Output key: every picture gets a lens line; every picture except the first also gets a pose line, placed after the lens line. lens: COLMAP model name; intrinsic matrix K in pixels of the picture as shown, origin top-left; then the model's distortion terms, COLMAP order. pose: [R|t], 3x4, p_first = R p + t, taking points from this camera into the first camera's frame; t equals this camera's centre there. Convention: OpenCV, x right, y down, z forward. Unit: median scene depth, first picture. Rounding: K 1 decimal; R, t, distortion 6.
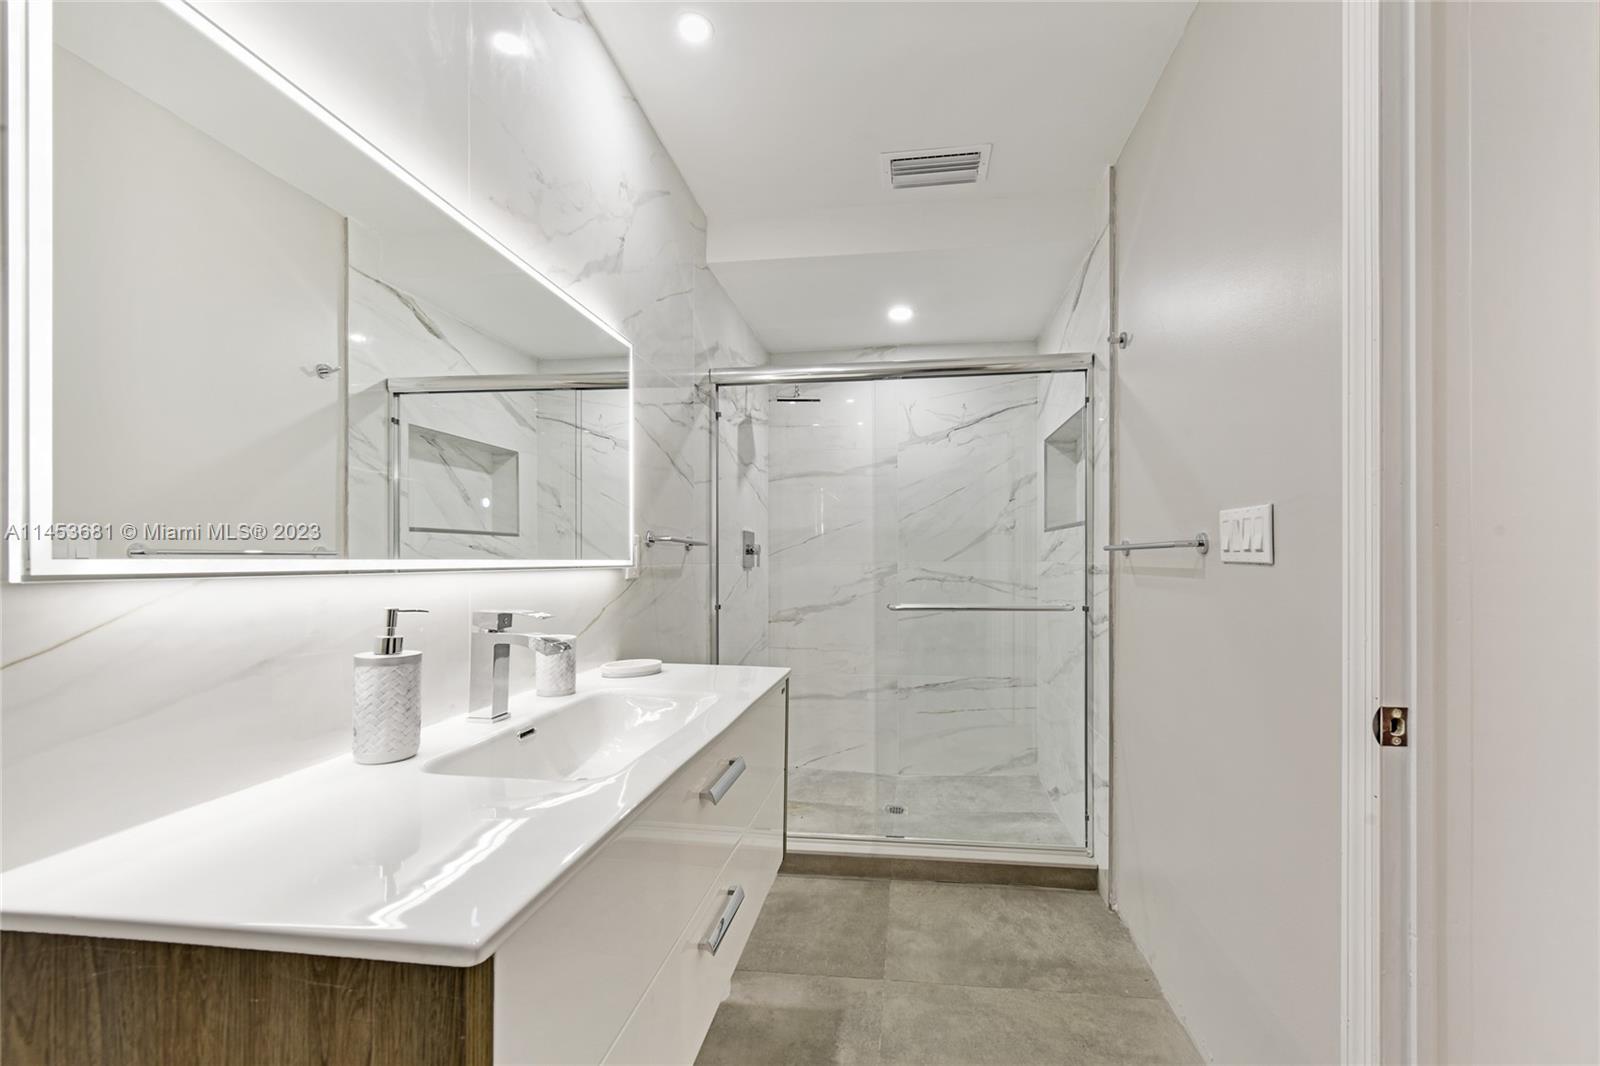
lens RADIAL K [[671.0, 0, 848.1], [0, 671.0, 553.9], [0, 0, 1]] dist [0.001015, -0.000012]
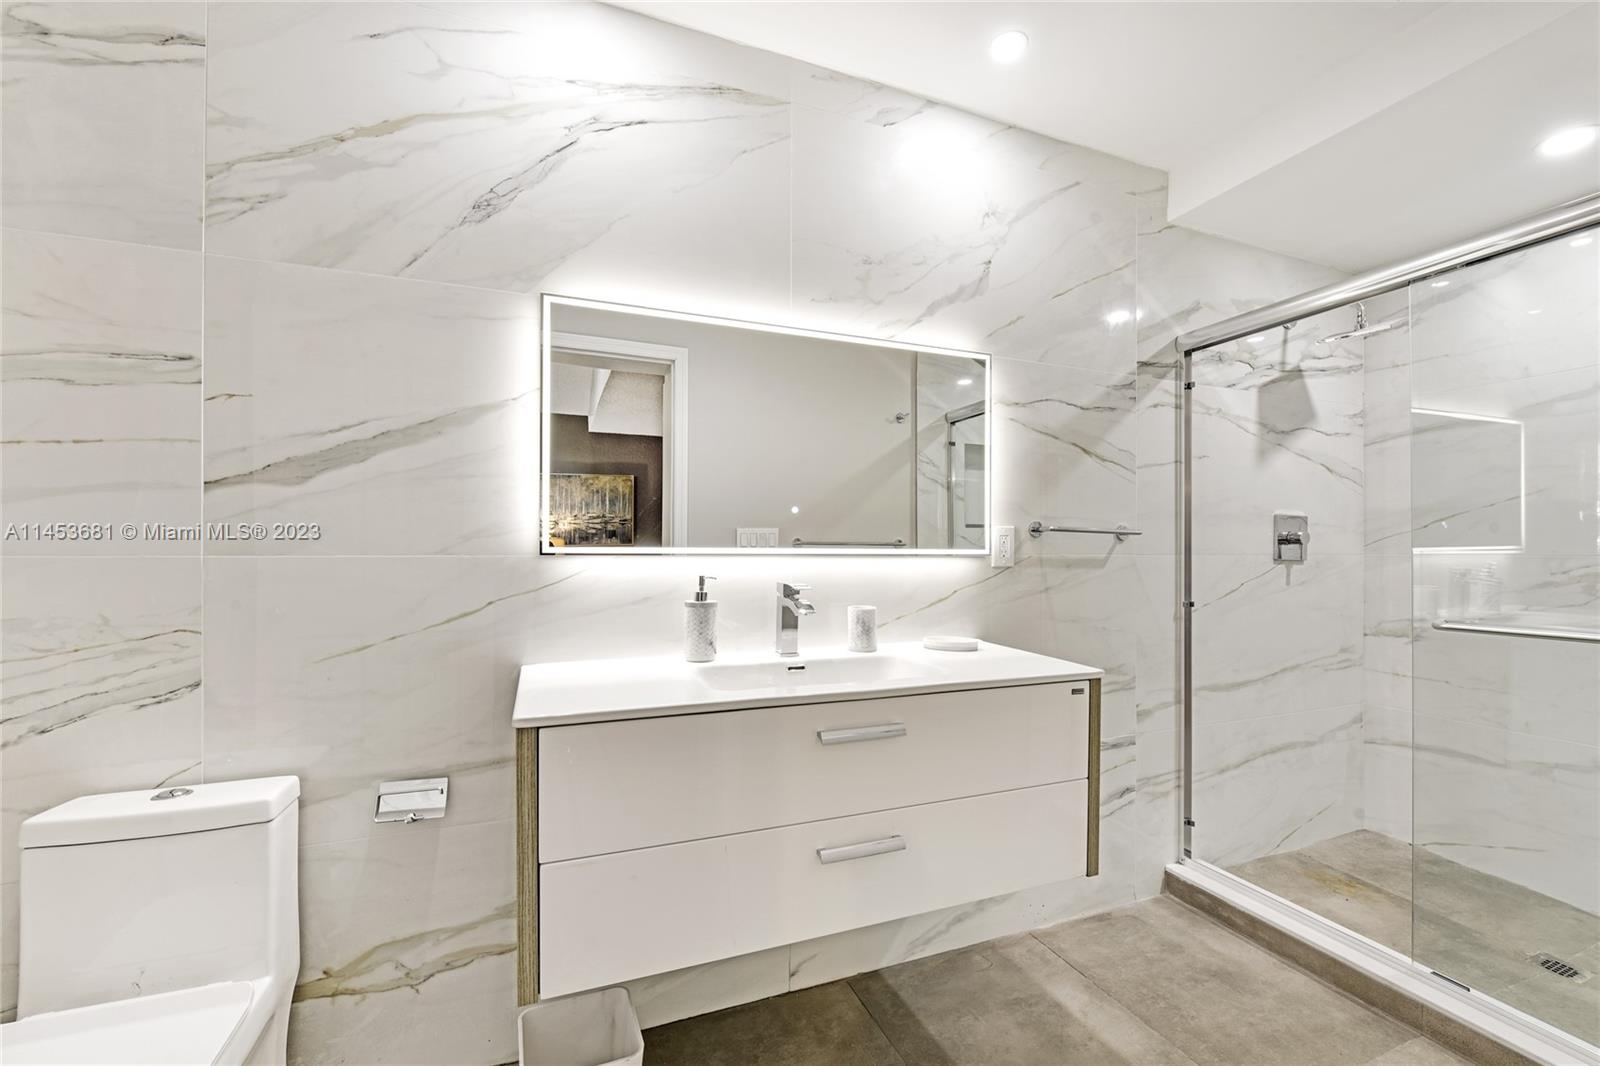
lens RADIAL K [[657.7, 0, 804.5], [0, 657.7, 544.3], [0, 0, 1]] dist [0.009380, -0.007686]
pose [[0.458440, -0.003404, -0.888719, 0.337438], [0.002644, 0.999993, -0.002466, 0.001401], [0.888721, -0.001220, 0.458446, 0.152893]]
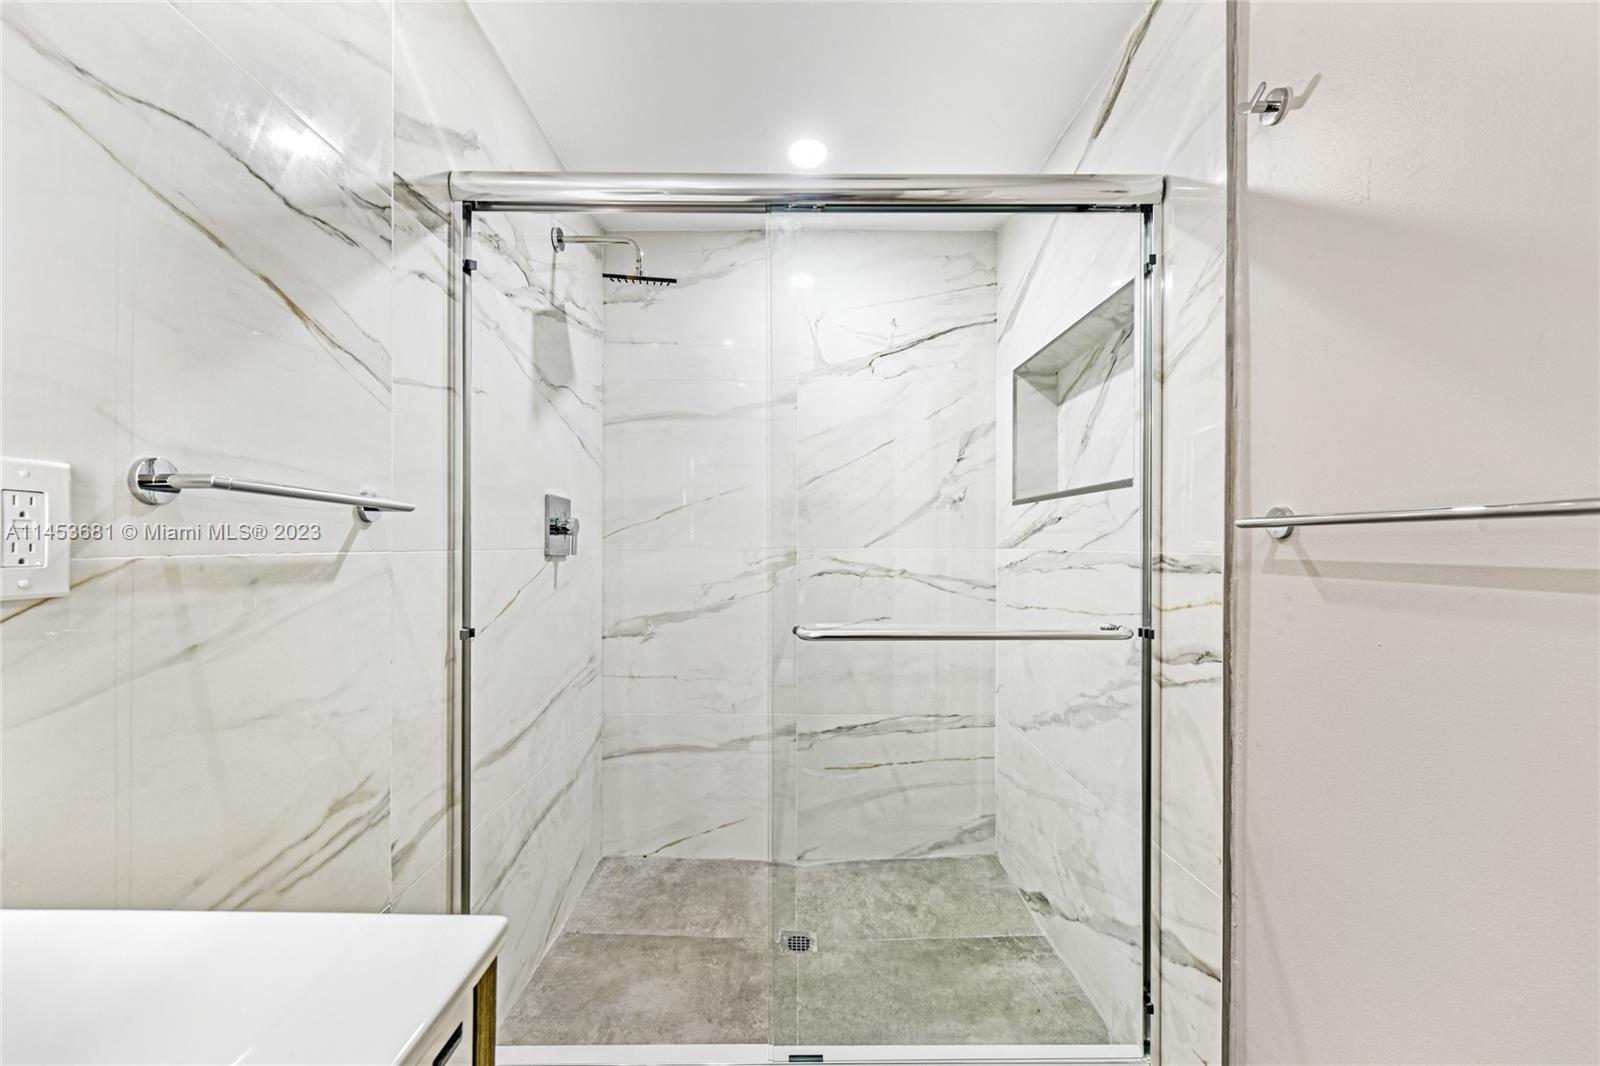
lens RADIAL K [[657.7, 0, 804.5], [0, 657.7, 544.3], [0, 0, 1]] dist [0.009380, -0.007686]
pose [[0.993288, 0.004208, 0.115592, 0.005749], [-0.005118, 0.999958, 0.007571, 0.004638], [-0.115555, -0.008112, 0.993268, 0.454066]]
